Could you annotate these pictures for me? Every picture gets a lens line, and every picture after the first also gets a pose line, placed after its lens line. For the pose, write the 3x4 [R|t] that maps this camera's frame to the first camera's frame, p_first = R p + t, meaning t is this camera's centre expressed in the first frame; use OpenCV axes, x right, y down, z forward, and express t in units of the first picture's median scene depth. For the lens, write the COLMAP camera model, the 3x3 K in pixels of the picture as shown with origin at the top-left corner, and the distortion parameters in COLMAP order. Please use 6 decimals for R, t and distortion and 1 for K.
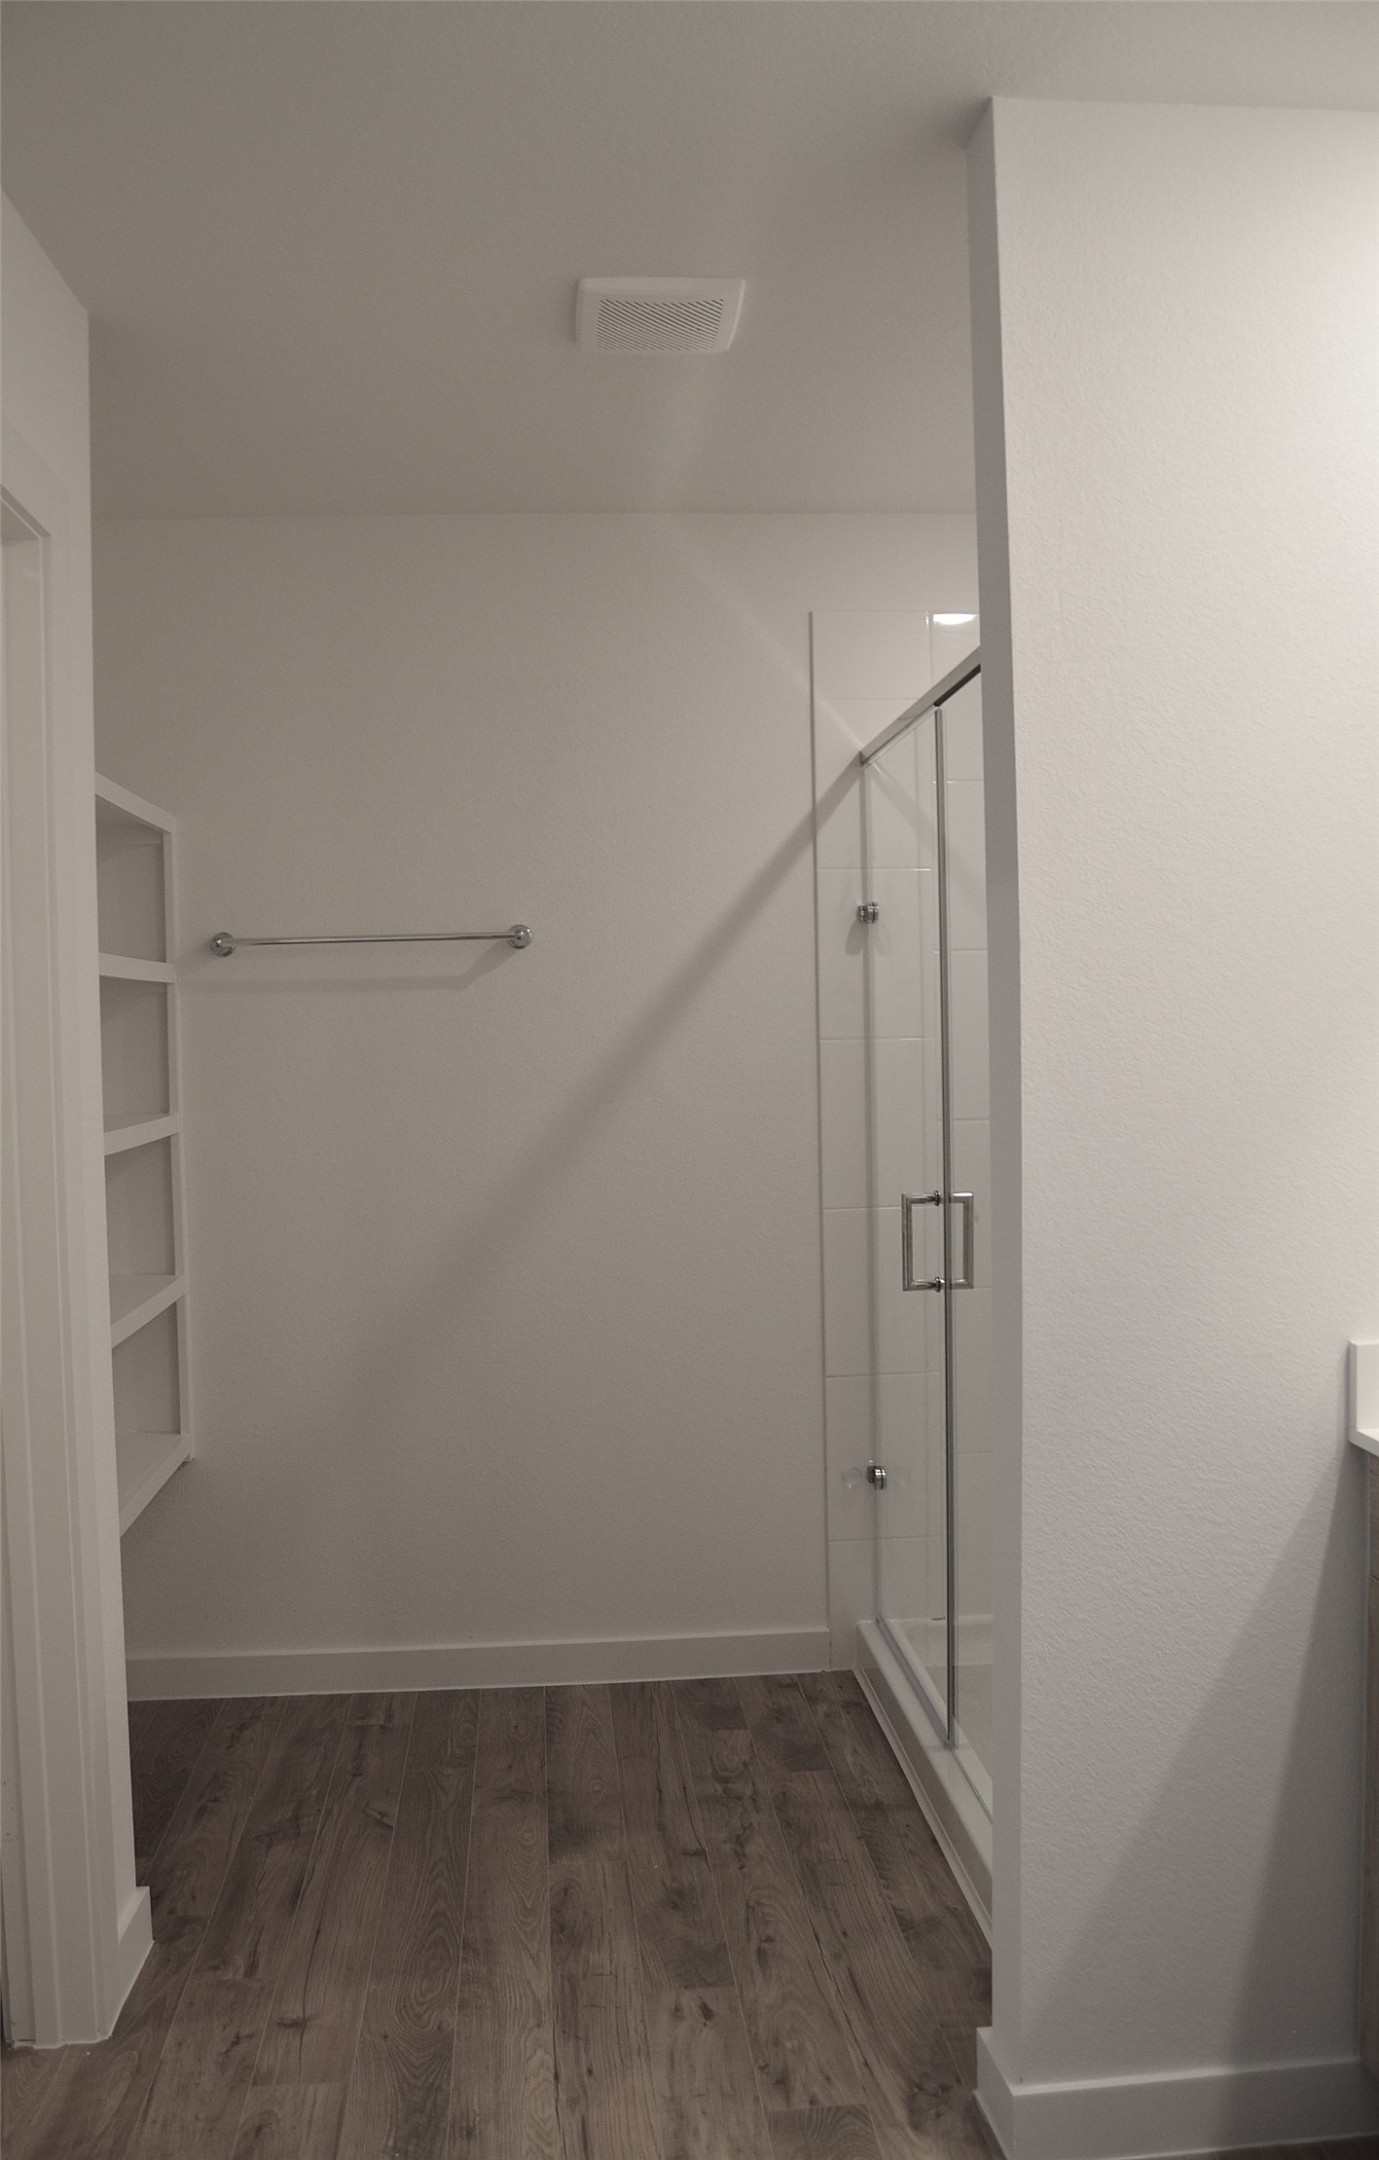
lens RADIAL K [[1711.5, 0, 688.2], [0, 1711.5, 1082.1], [0, 0, 1]] dist [-0.079748, 0.010761]
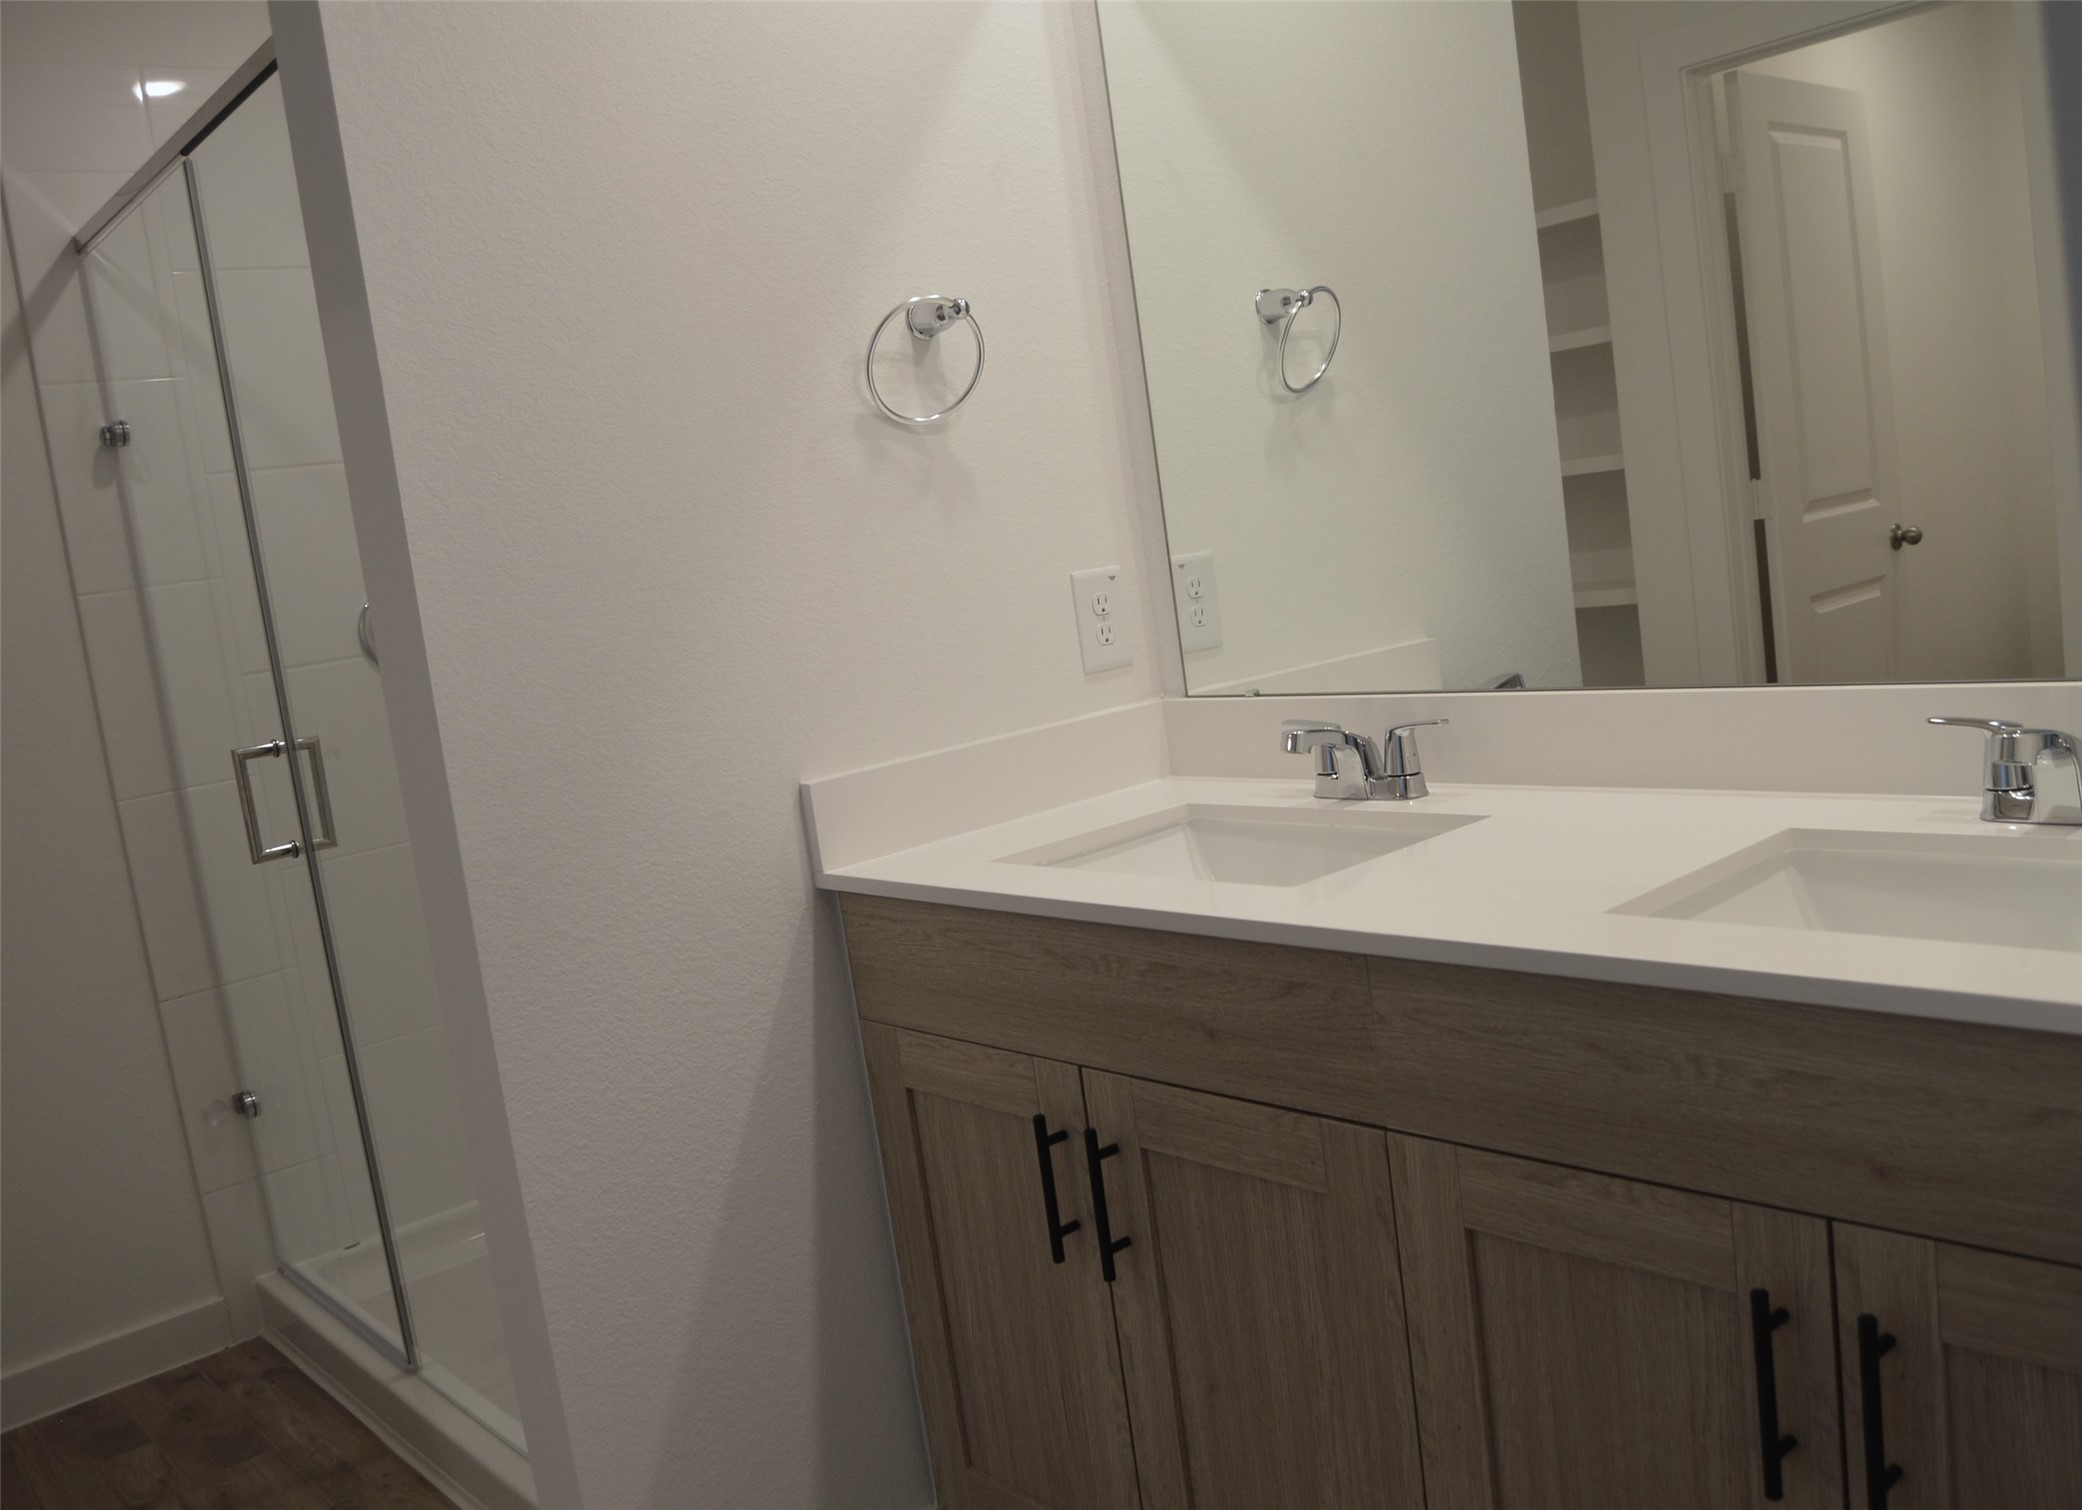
lens RADIAL K [[1761.2, 0, 1040.8], [0, 1761.2, 751.6], [0, 0, 1]] dist [-0.081698, 0.021318]
pose [[0.797637, -0.161710, 0.581055, -0.048165], [0.141867, 0.986660, 0.079845, 0.052618], [-0.586215, 0.018745, 0.809938, 0.084235]]
